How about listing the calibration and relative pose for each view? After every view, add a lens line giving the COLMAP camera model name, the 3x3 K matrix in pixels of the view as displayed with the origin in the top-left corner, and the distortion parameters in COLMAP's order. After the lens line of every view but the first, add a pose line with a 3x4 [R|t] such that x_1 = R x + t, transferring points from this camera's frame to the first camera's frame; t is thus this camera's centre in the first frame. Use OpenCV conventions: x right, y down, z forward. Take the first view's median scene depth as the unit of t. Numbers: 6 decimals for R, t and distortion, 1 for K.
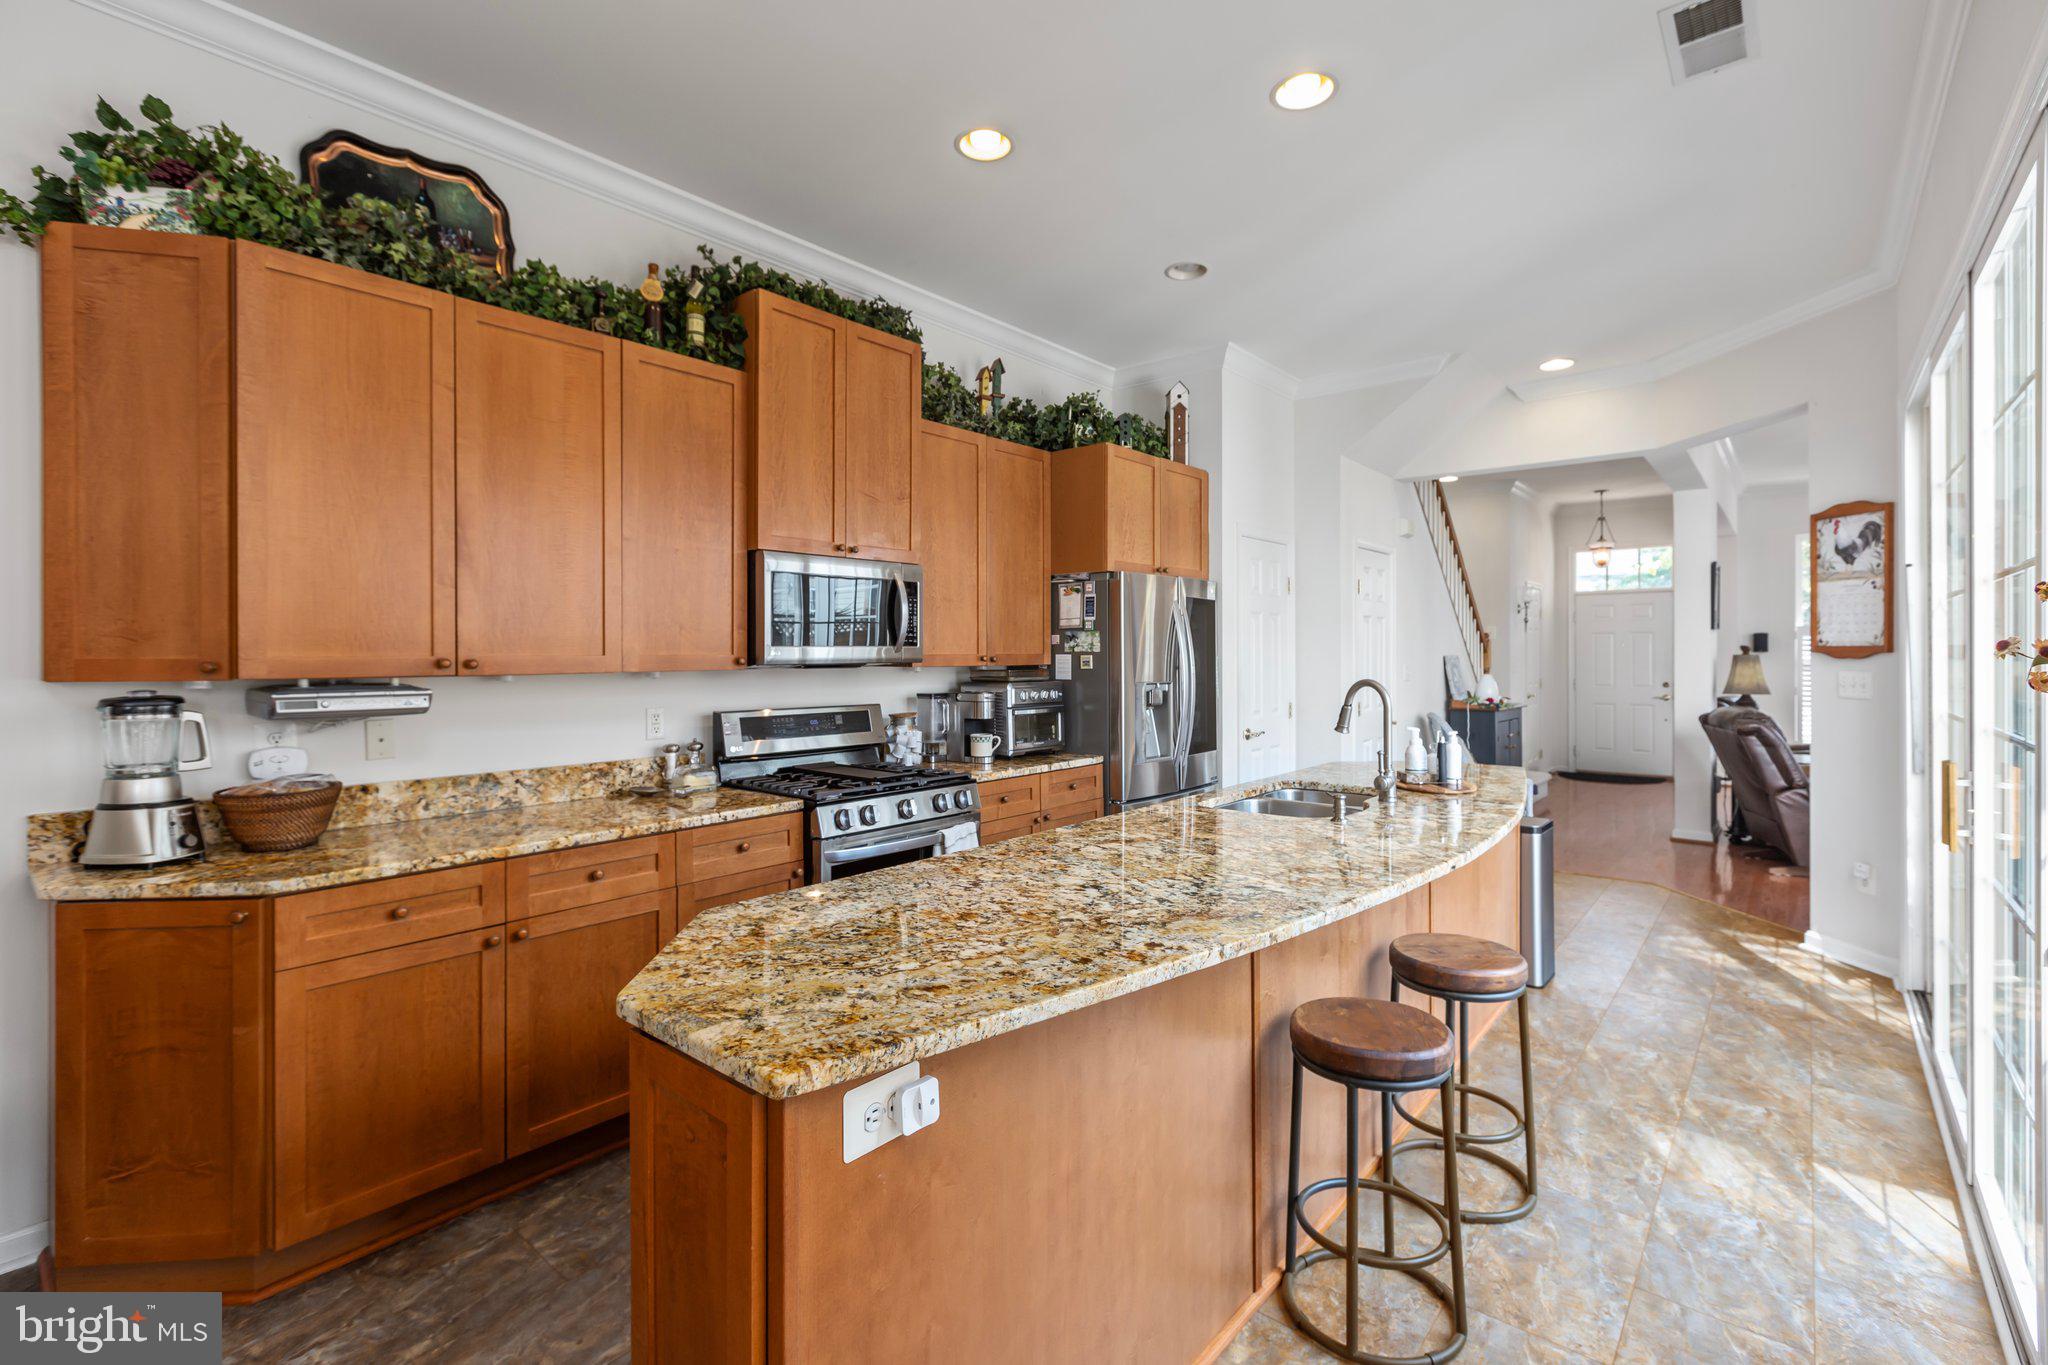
lens RADIAL K [[909.7, 0, 1027.5], [0, 909.7, 660.2], [0, 0, 1]] dist [-0.002706, -0.000222]
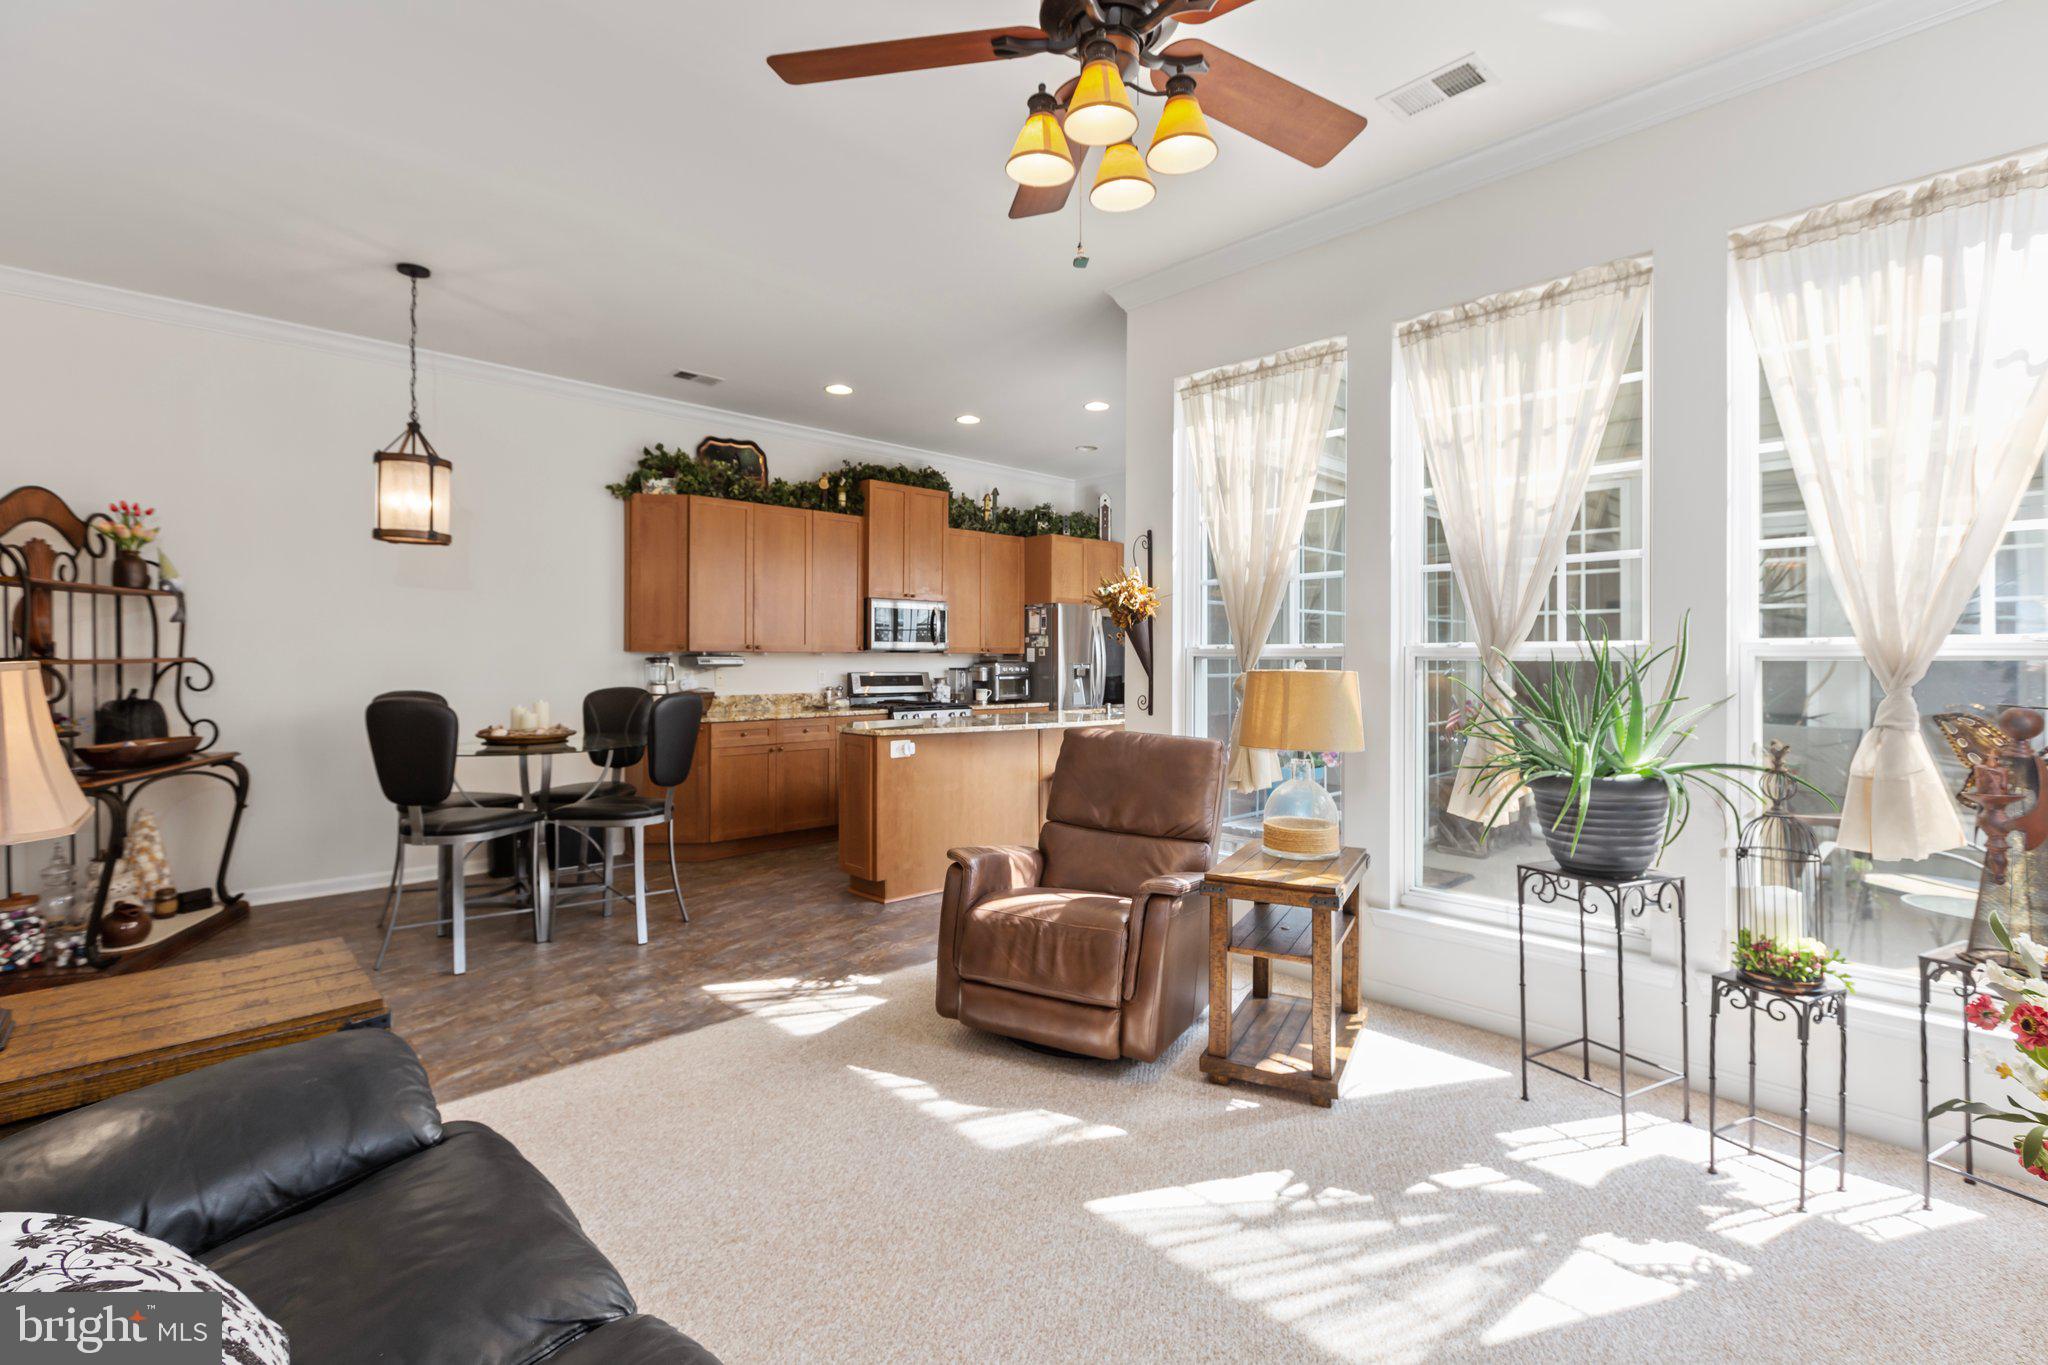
lens RADIAL K [[909.7, 0, 1027.5], [0, 909.7, 660.2], [0, 0, 1]] dist [-0.002706, -0.000222]
pose [[0.994212, 0.002312, -0.107413, 0.261303], [-0.003347, 0.999950, -0.009457, 0.040024], [0.107385, 0.009762, 0.994170, -0.928921]]
